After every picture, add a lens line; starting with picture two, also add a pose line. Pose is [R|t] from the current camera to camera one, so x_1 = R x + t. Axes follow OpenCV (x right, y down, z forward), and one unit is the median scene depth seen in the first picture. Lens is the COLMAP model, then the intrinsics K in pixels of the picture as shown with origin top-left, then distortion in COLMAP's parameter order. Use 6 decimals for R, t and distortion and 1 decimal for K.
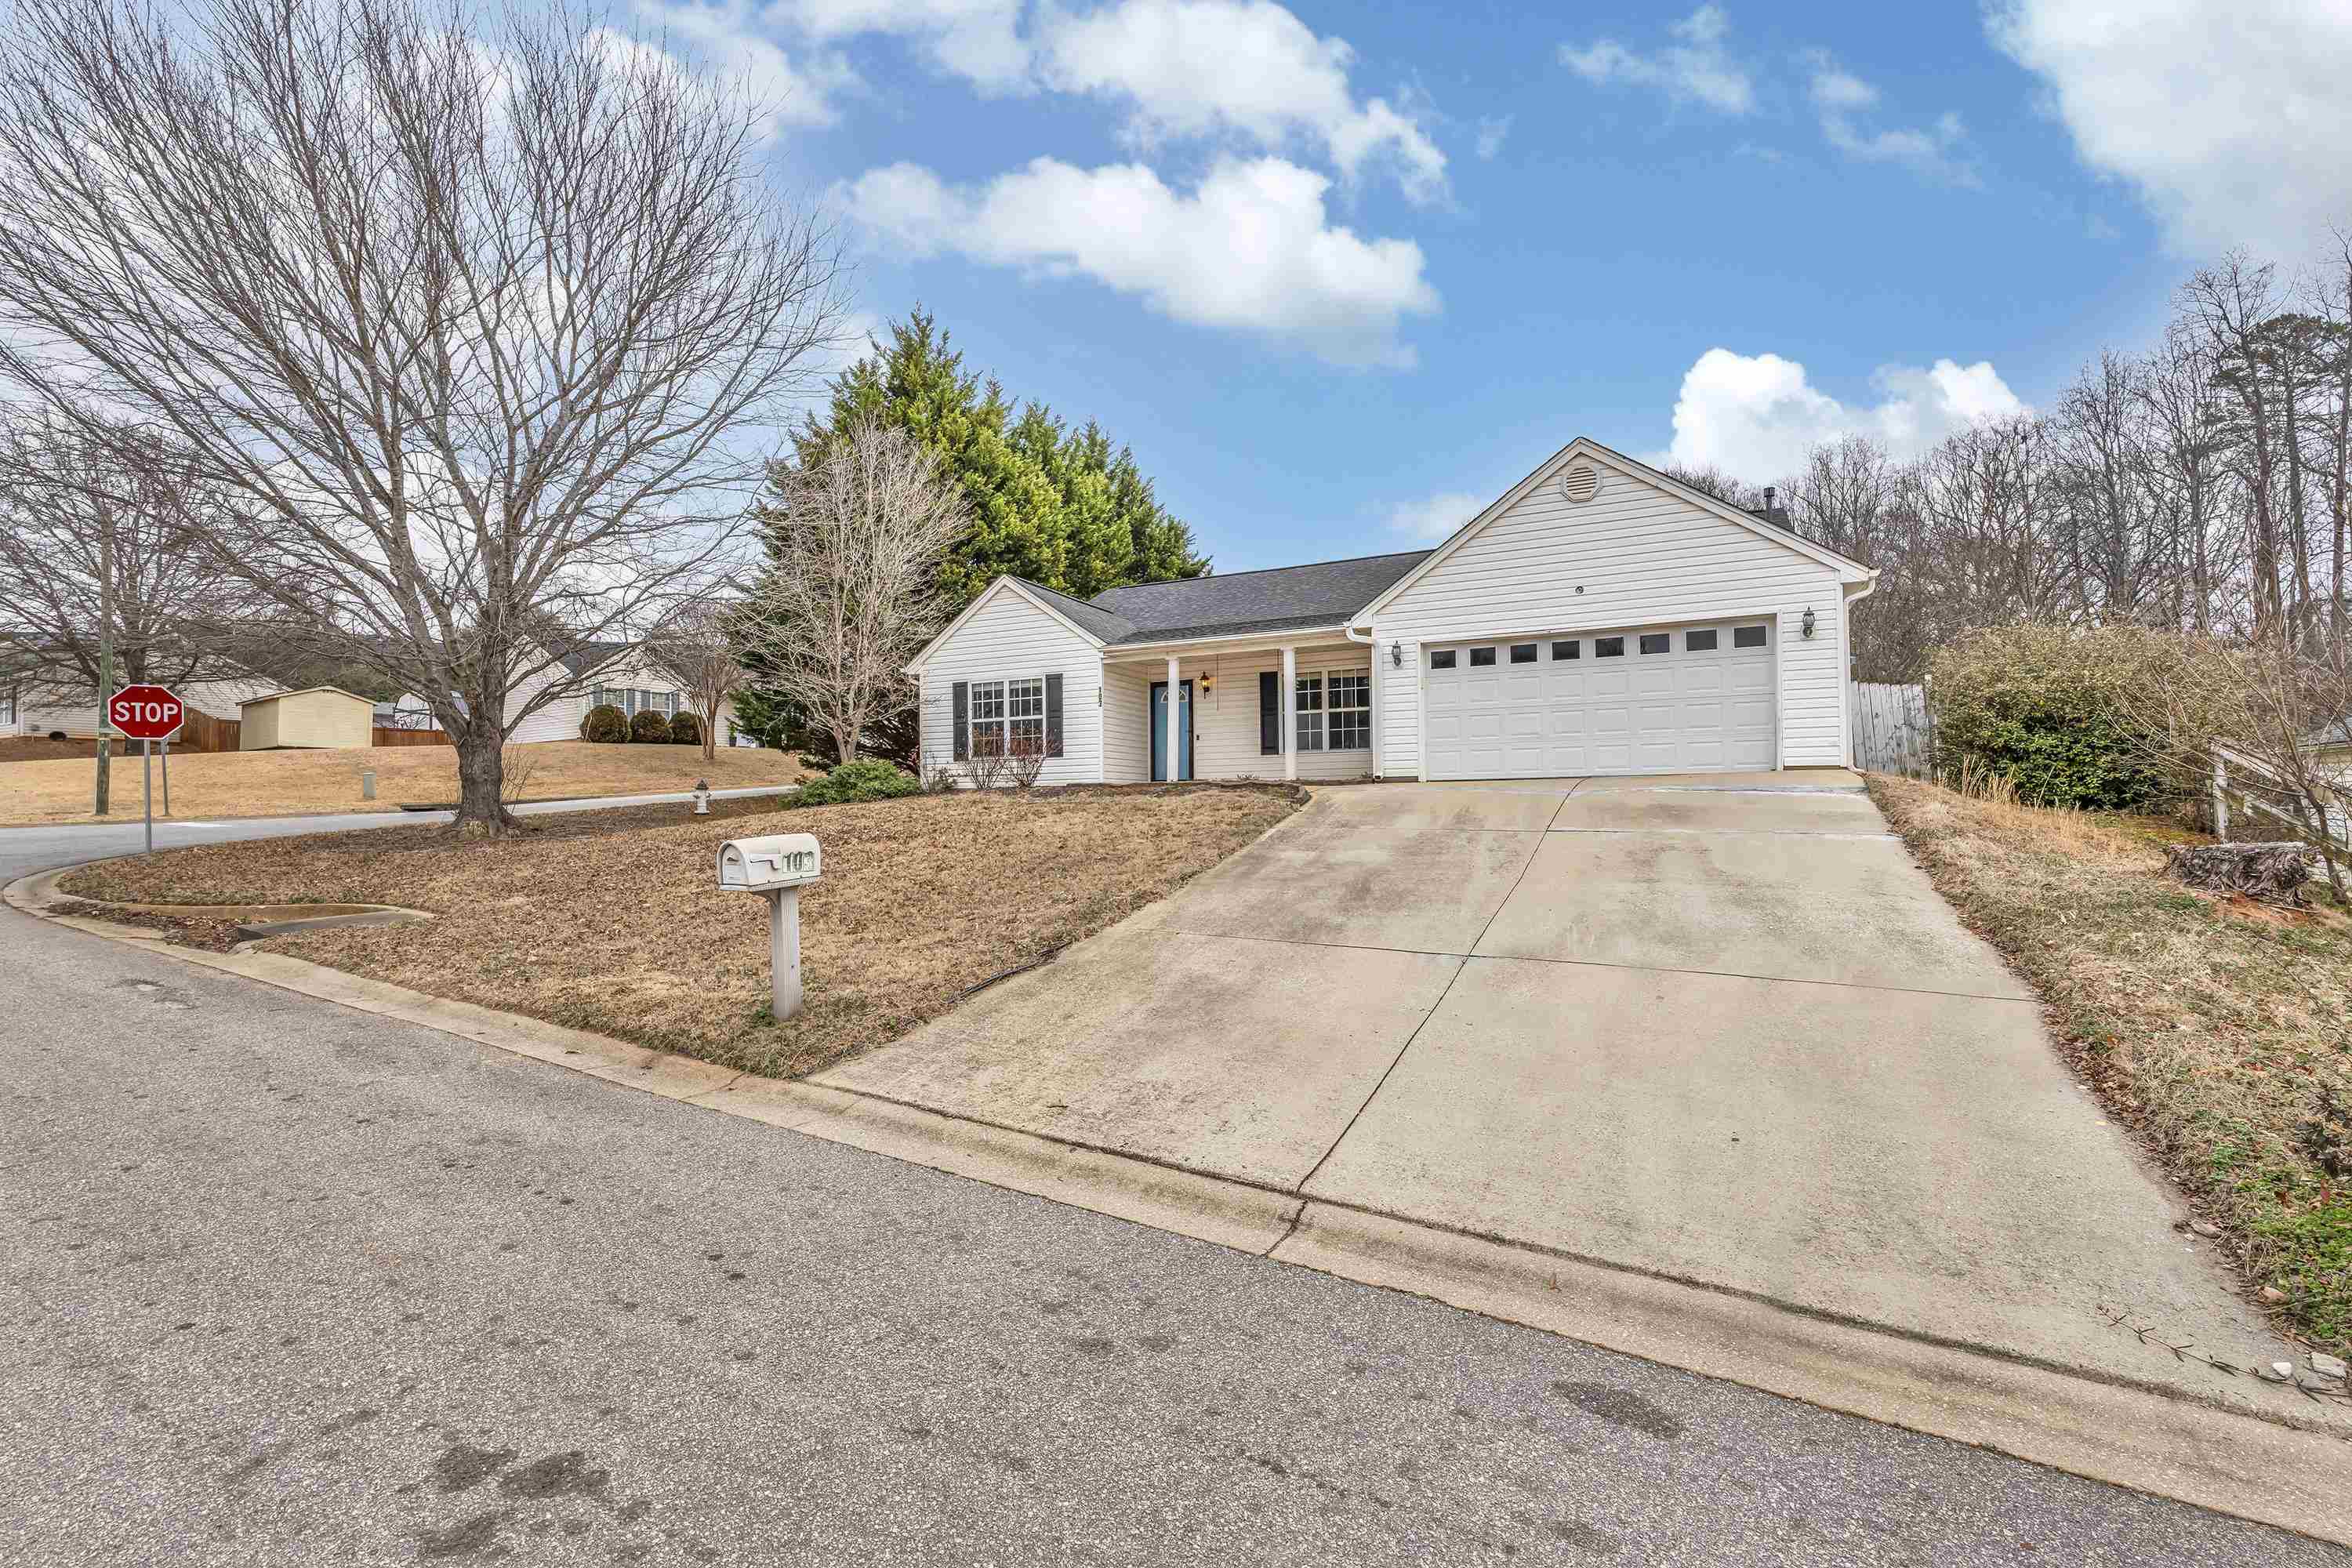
lens RADIAL K [[1032.3, 0, 1185.1], [0, 1032.3, 797.7], [0, 0, 1]] dist [-0.001524, 0.000386]
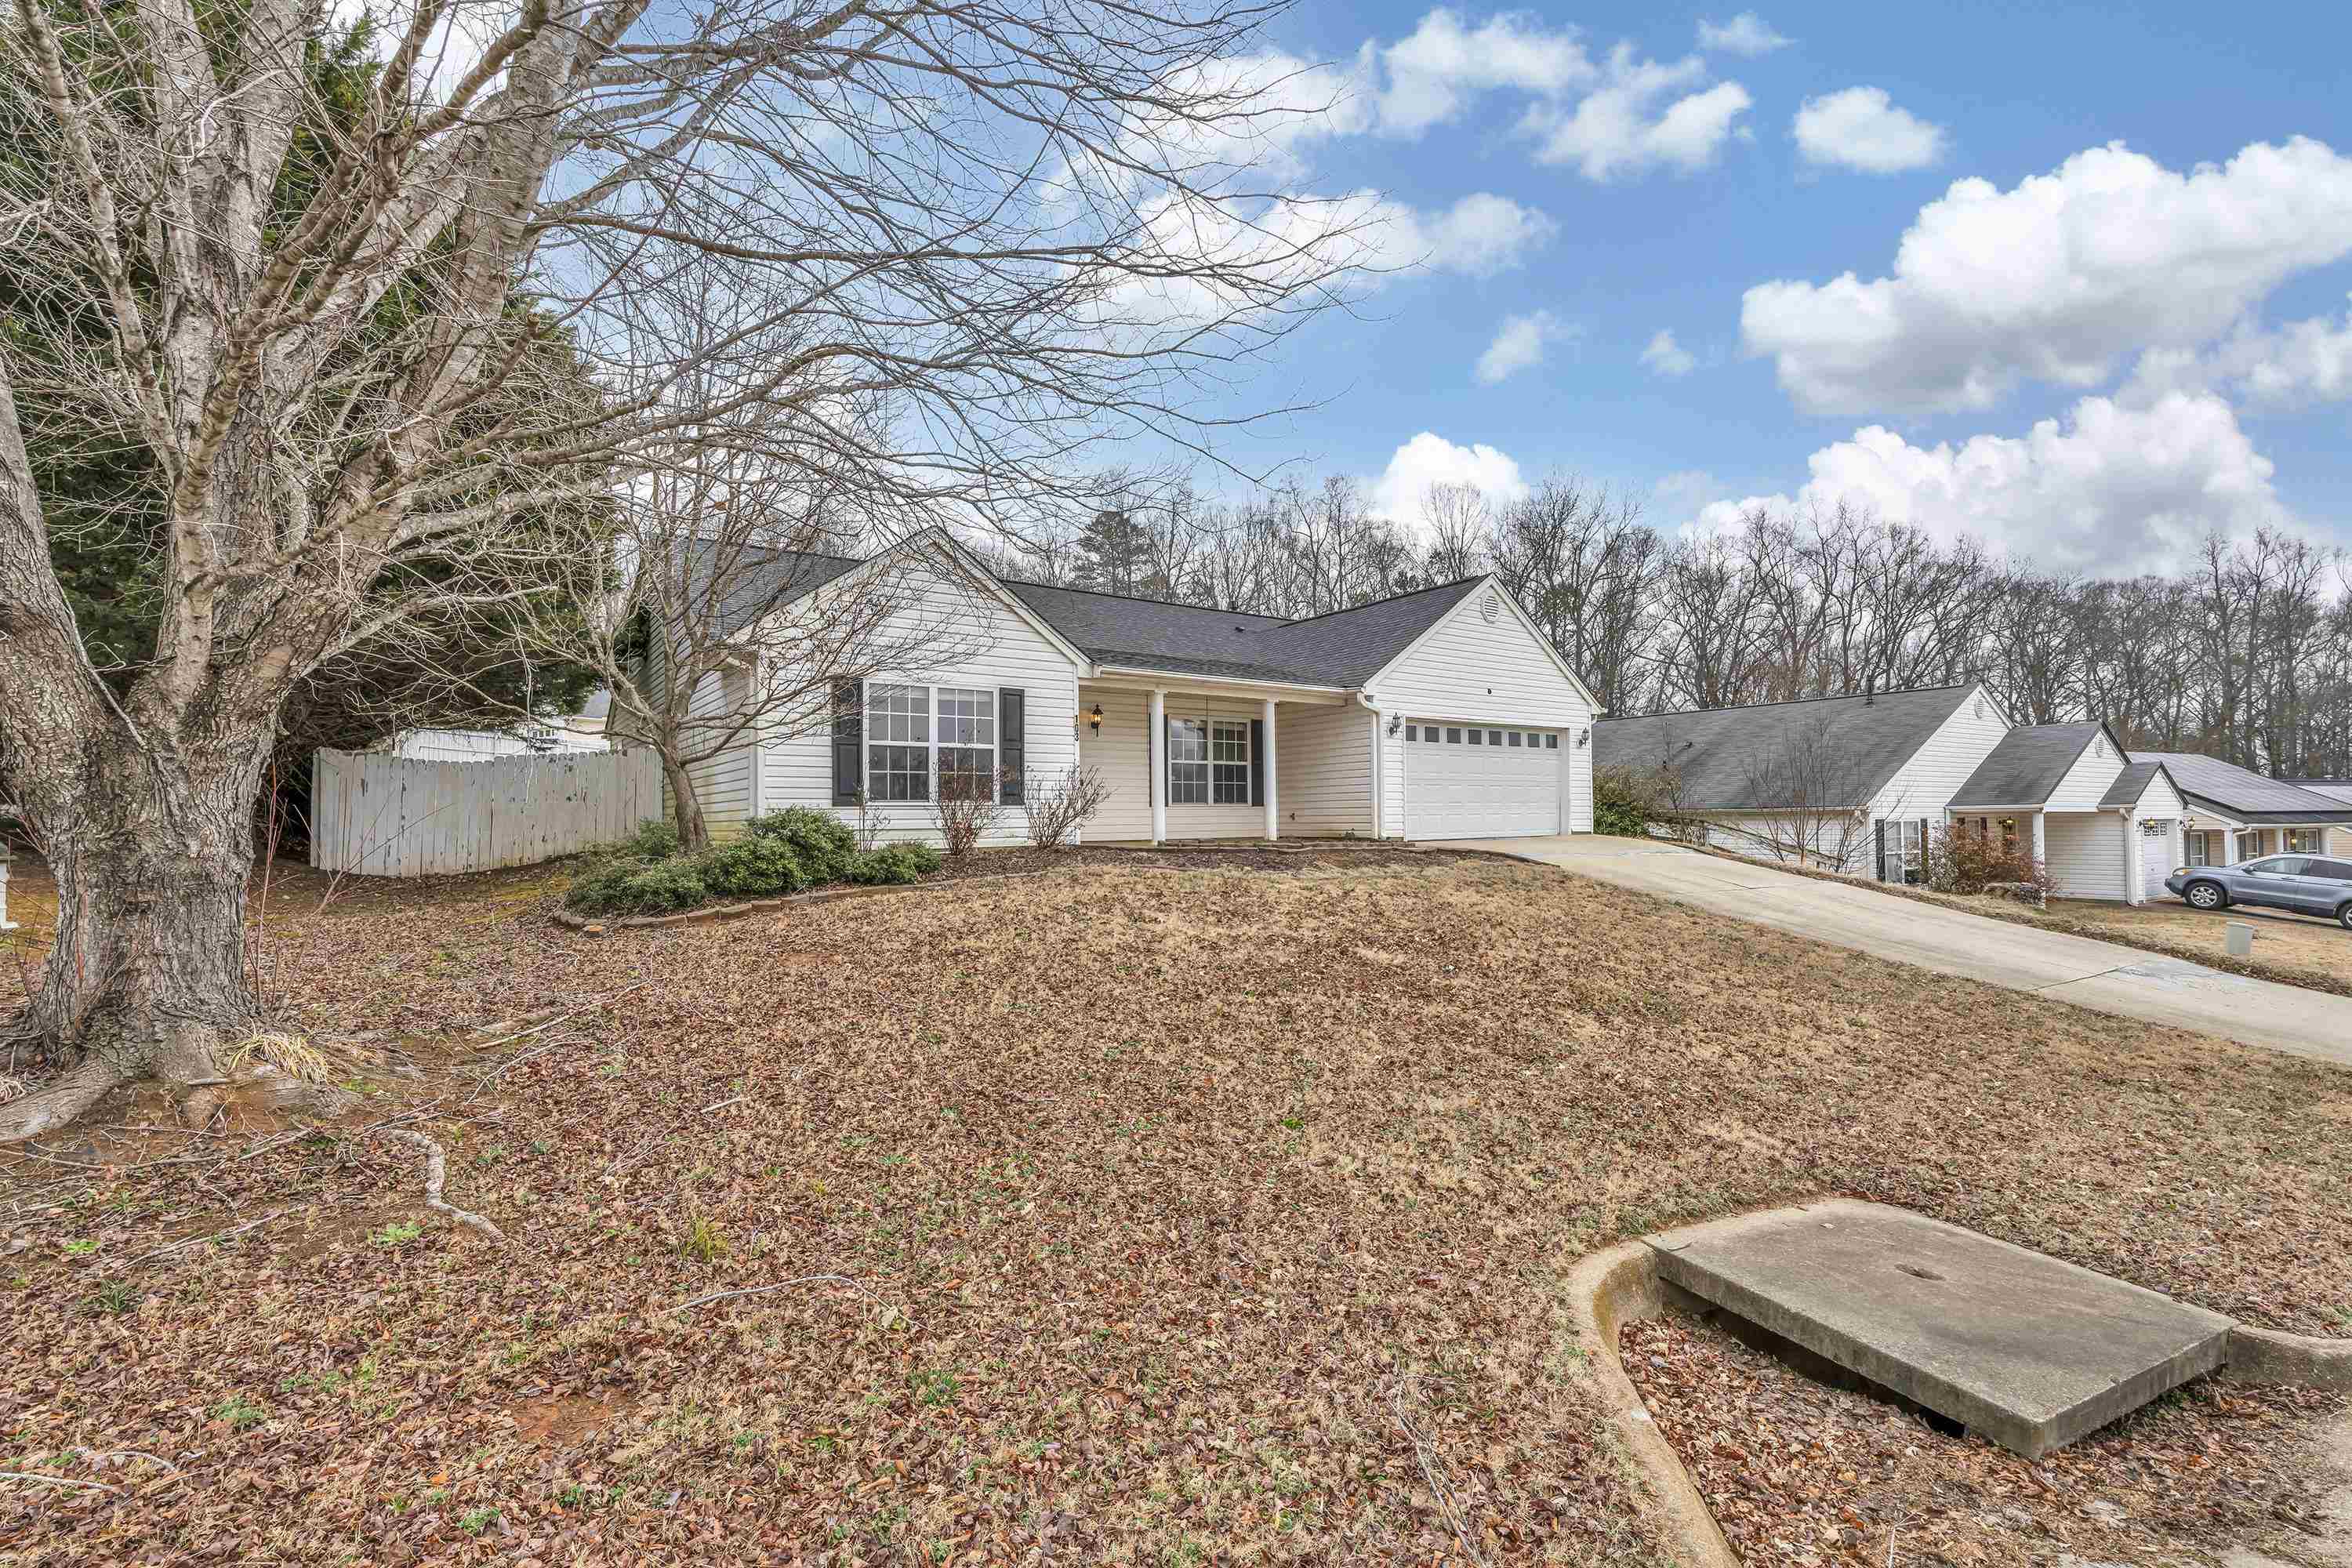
lens RADIAL K [[1032.3, 0, 1185.1], [0, 1032.3, 797.7], [0, 0, 1]] dist [-0.001524, 0.000386]
pose [[0.432281, 0.022669, 0.901454, -0.715704], [0.000550, 0.999677, -0.025403, -0.026224], [-0.901739, 0.011477, 0.432129, 0.588969]]
